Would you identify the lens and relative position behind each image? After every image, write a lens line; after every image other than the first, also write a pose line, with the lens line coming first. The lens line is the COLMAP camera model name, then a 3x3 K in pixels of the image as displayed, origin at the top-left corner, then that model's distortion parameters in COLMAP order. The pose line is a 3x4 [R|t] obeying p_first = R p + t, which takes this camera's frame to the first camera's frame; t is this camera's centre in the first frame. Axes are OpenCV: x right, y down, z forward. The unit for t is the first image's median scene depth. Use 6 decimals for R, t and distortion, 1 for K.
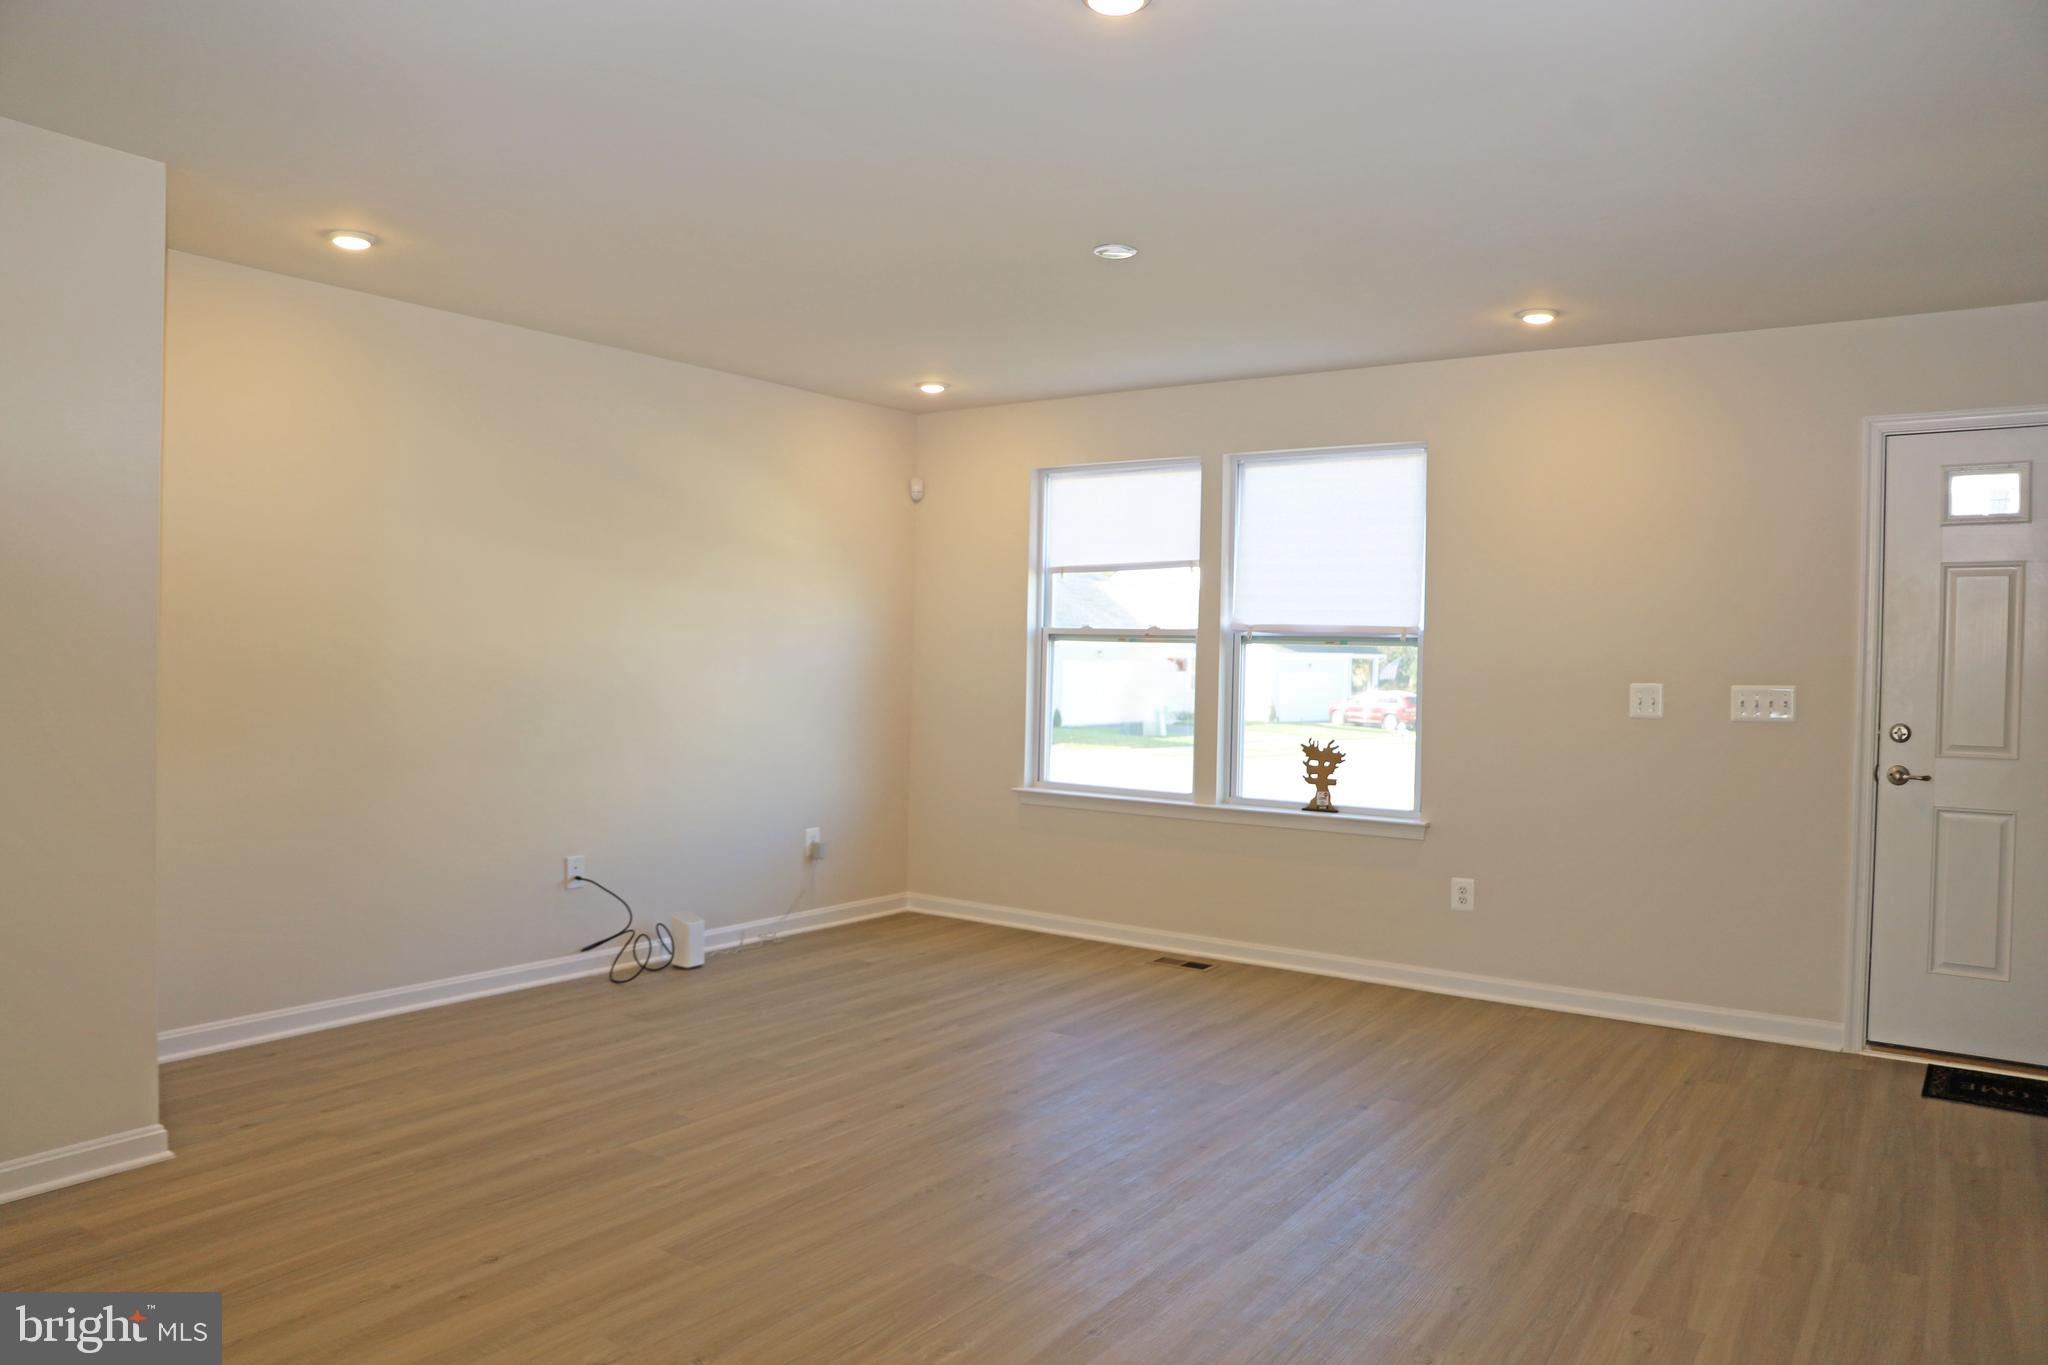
lens RADIAL K [[1389.6, 0, 1024.0], [0, 1389.6, 682.5], [0, 0, 1]] dist [-0.127274, 0.088556]
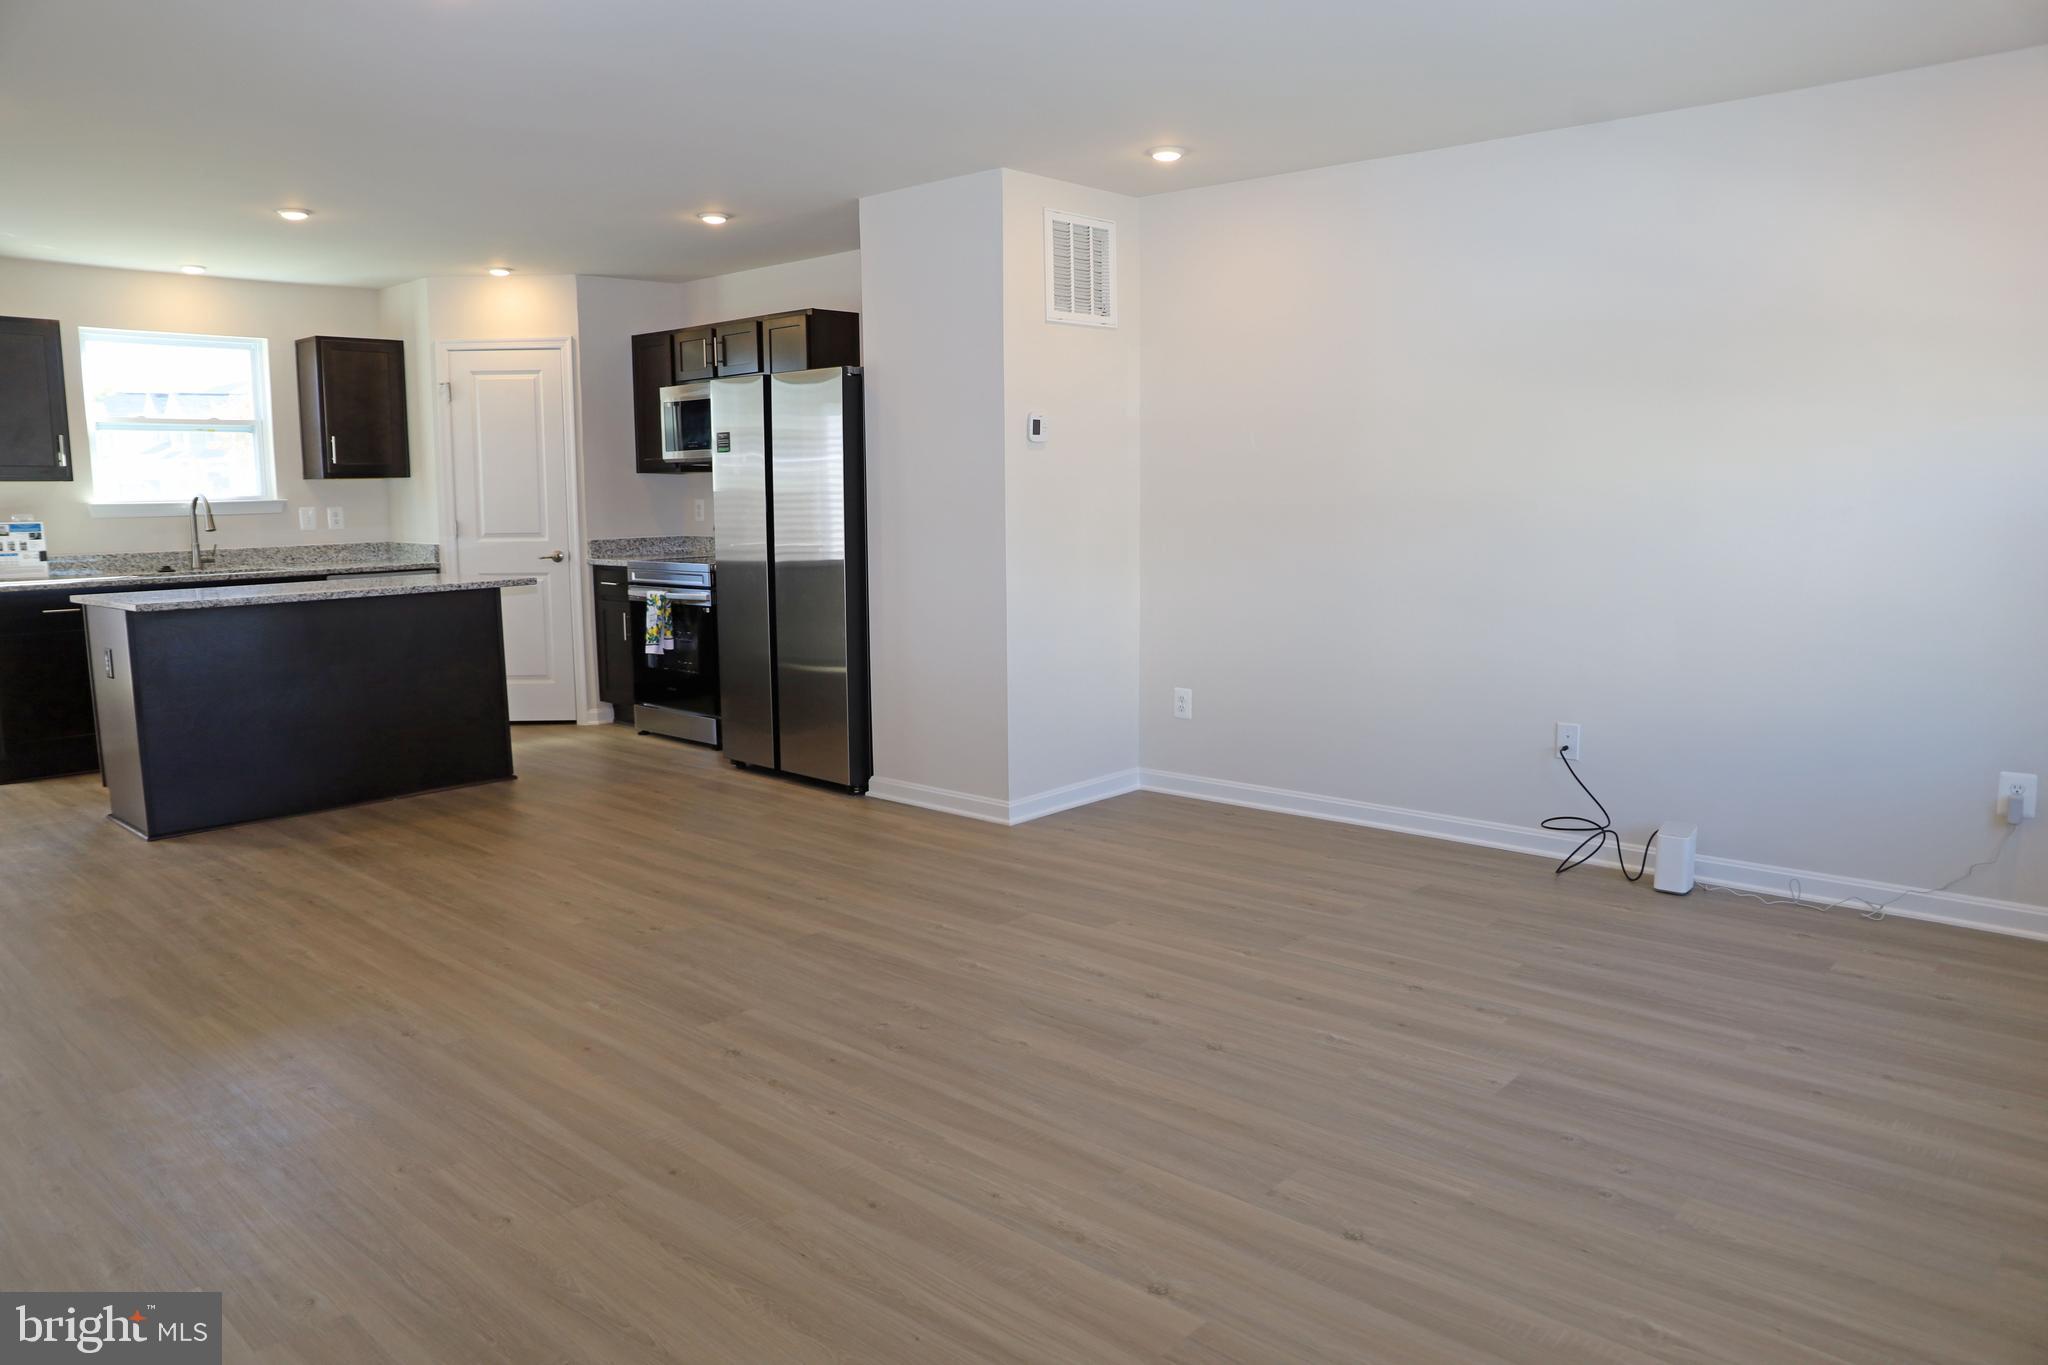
lens RADIAL K [[1389.6, 0, 1024.0], [0, 1389.6, 682.5], [0, 0, 1]] dist [-0.127274, 0.088556]
pose [[-0.115993, 0.119716, -0.986009, 0.518465], [-0.015401, 0.992374, 0.122300, -0.001904], [0.993131, 0.029371, -0.113265, 0.671078]]
